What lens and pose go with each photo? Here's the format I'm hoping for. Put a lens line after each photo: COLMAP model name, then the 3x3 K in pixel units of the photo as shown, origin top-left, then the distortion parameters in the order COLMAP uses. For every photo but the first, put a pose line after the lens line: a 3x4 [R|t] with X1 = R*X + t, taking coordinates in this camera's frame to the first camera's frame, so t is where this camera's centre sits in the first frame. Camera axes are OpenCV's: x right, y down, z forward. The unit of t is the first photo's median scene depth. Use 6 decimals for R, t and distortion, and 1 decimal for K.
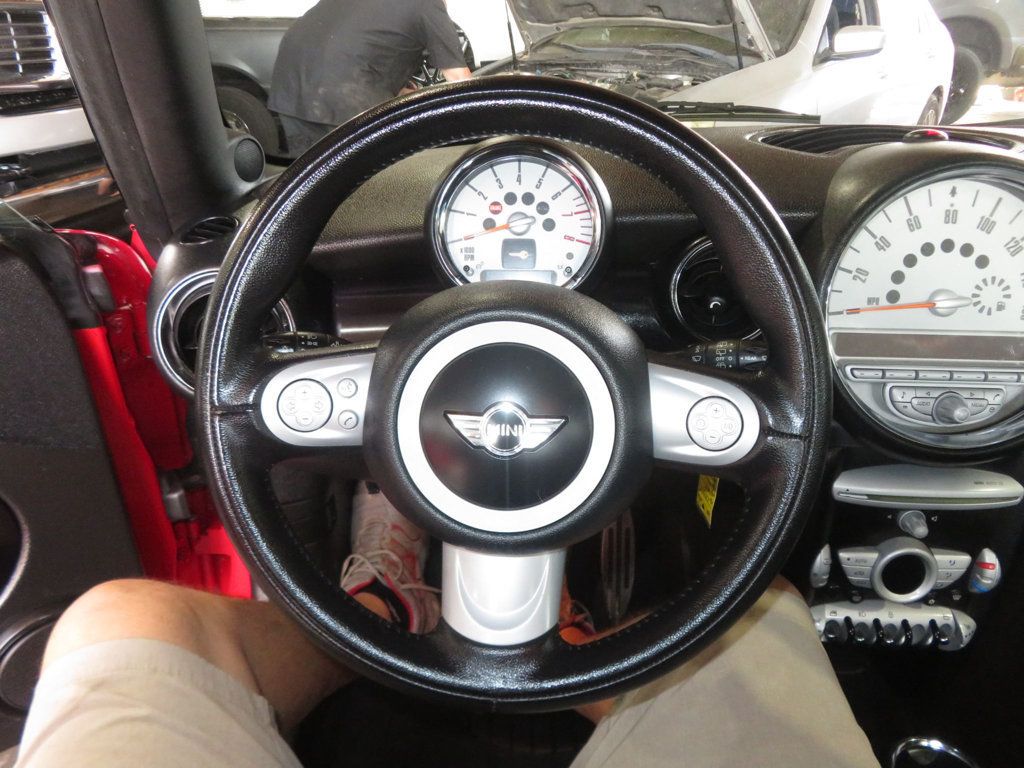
lens RADIAL K [[733.3, 0, 502.8], [0, 733.3, 383.5], [0, 0, 1]] dist [-0.012878, 0.014523]
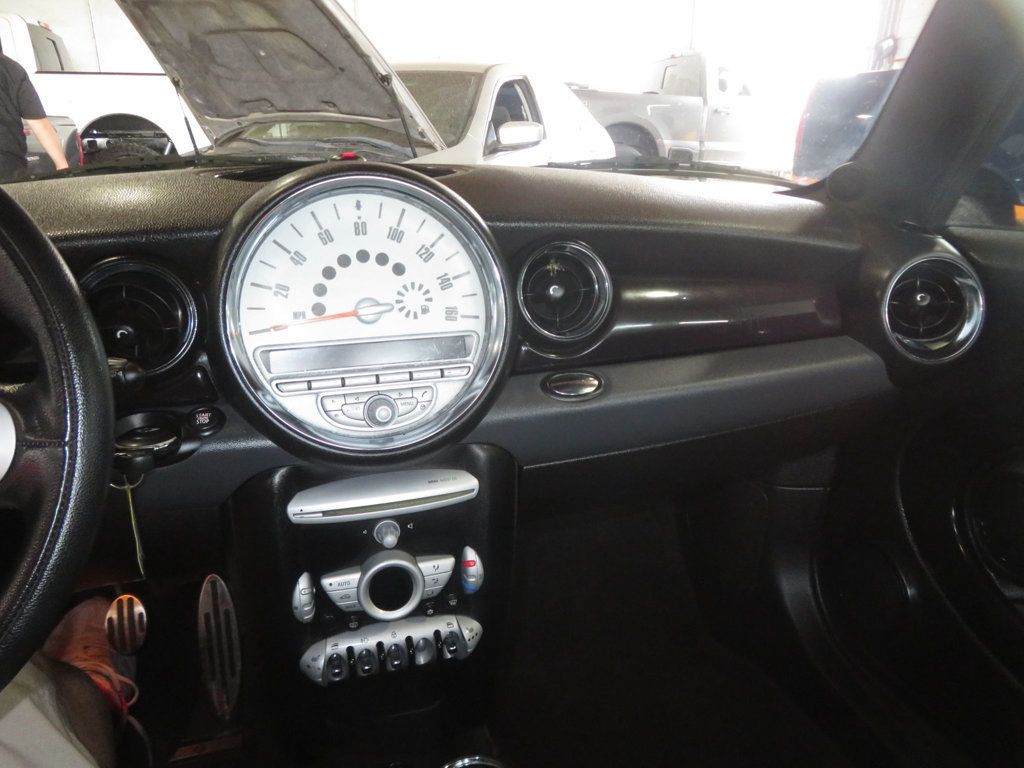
lens RADIAL K [[733.3, 0, 524.1], [0, 733.3, 384.6], [0, 0, 1]] dist [-0.012878, 0.014523]
pose [[0.939393, -0.108965, 0.325066, 0.442658], [0.148959, 0.983700, -0.100724, 0.121474], [-0.308792, 0.143041, 0.940312, -0.015643]]
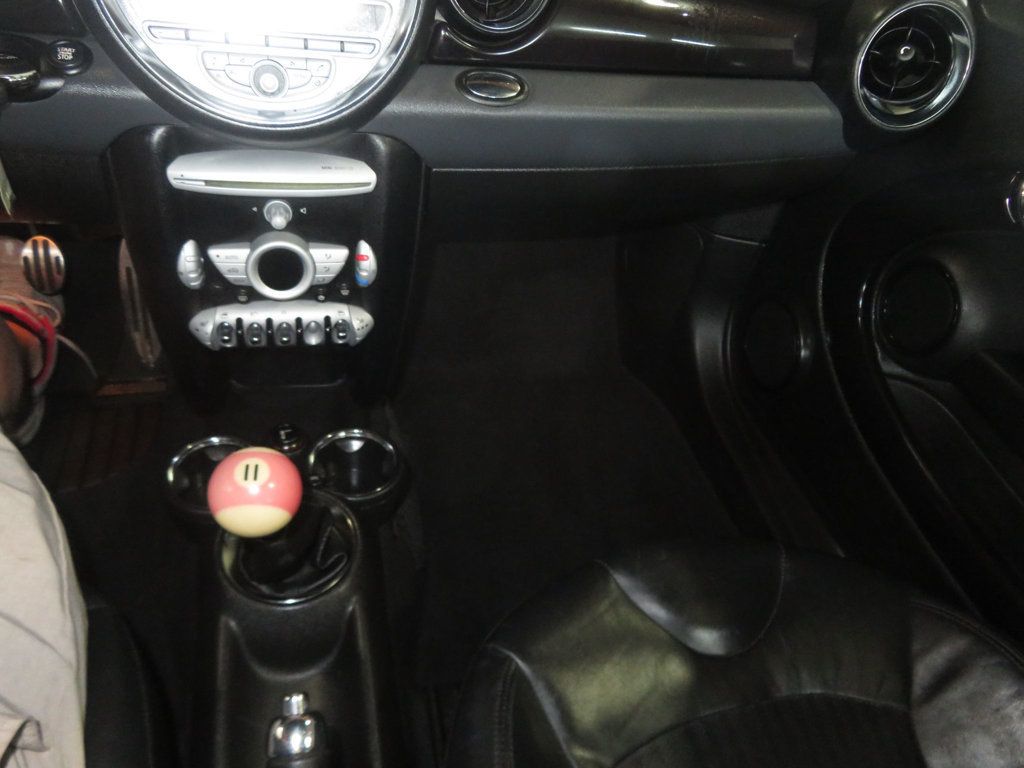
lens RADIAL K [[733.3, 0, 525.9], [0, 733.3, 382.3], [0, 0, 1]] dist [-0.012878, 0.014523]
pose [[0.946920, -0.080685, 0.311180, 0.562650], [-0.010439, 0.959762, 0.280621, 0.130400], [-0.321300, -0.268974, 0.907975, -0.043811]]
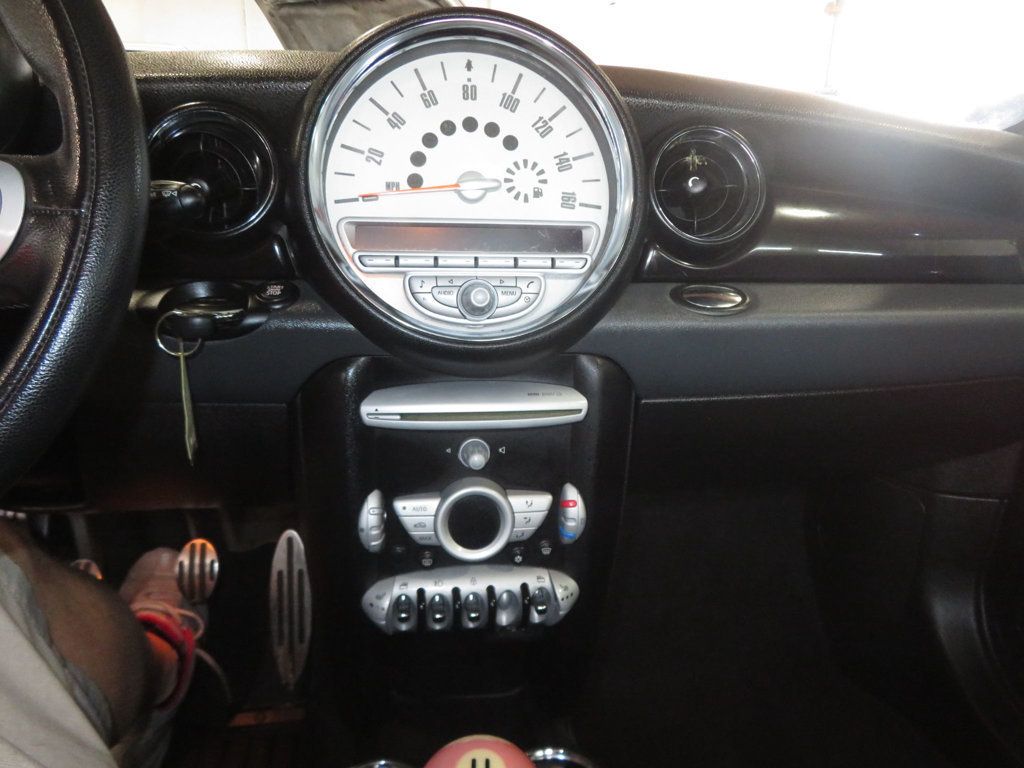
lens RADIAL K [[733.3, 0, 521.2], [0, 733.3, 388.0], [0, 0, 1]] dist [-0.012878, 0.014523]
pose [[0.981637, -0.031086, 0.188209, 0.467742], [0.063318, 0.983793, -0.167758, 0.262560], [-0.179943, 0.176594, 0.967696, 0.180531]]
